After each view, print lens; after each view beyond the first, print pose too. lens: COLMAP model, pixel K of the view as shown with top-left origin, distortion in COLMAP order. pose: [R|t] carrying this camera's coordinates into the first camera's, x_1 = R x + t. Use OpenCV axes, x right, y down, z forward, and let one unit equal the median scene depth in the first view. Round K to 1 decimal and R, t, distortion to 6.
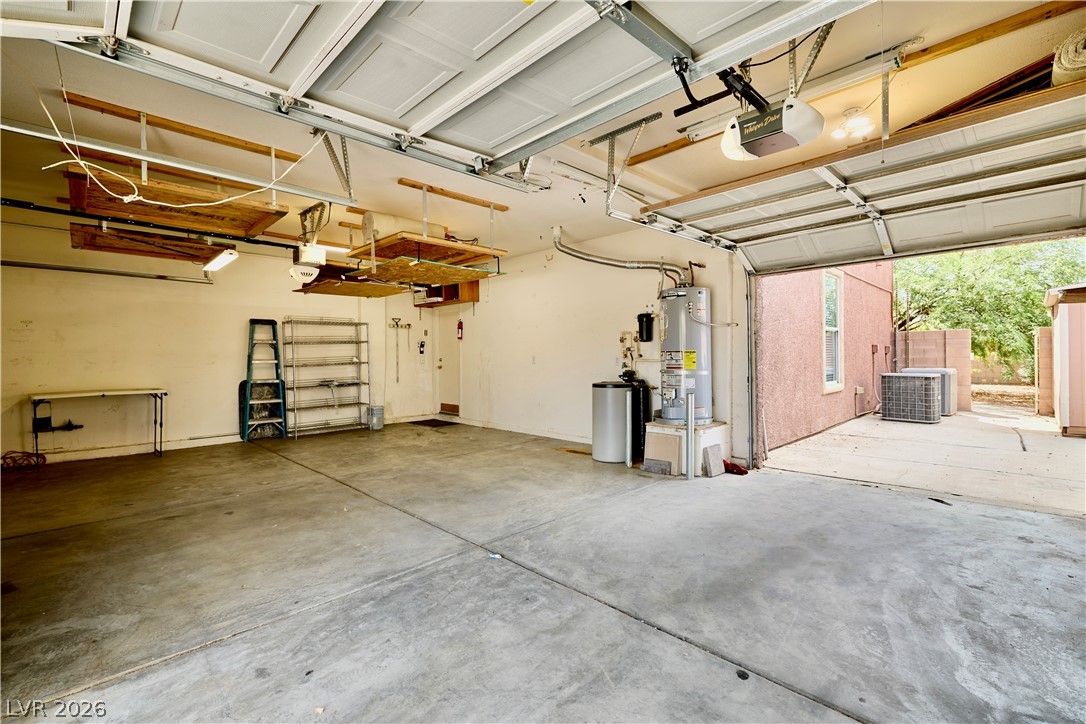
lens RADIAL K [[467.3, 0, 543.8], [0, 467.3, 357.8], [0, 0, 1]] dist [0.001164, -0.000194]
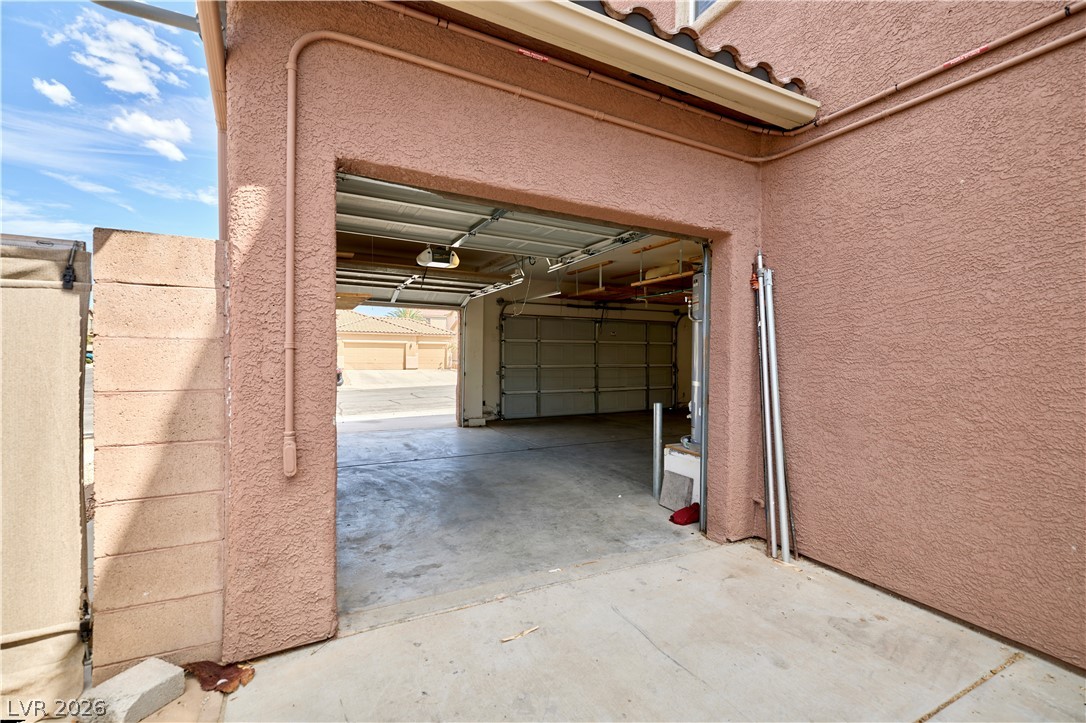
lens RADIAL K [[467.3, 0, 543.8], [0, 467.3, 357.3], [0, 0, 1]] dist [0.001164, -0.000194]
pose [[-0.277546, 0.010919, -0.960650, 2.145421], [-0.016158, 0.999741, 0.016032, -0.035860], [0.960576, 0.019972, -0.277298, 1.809675]]
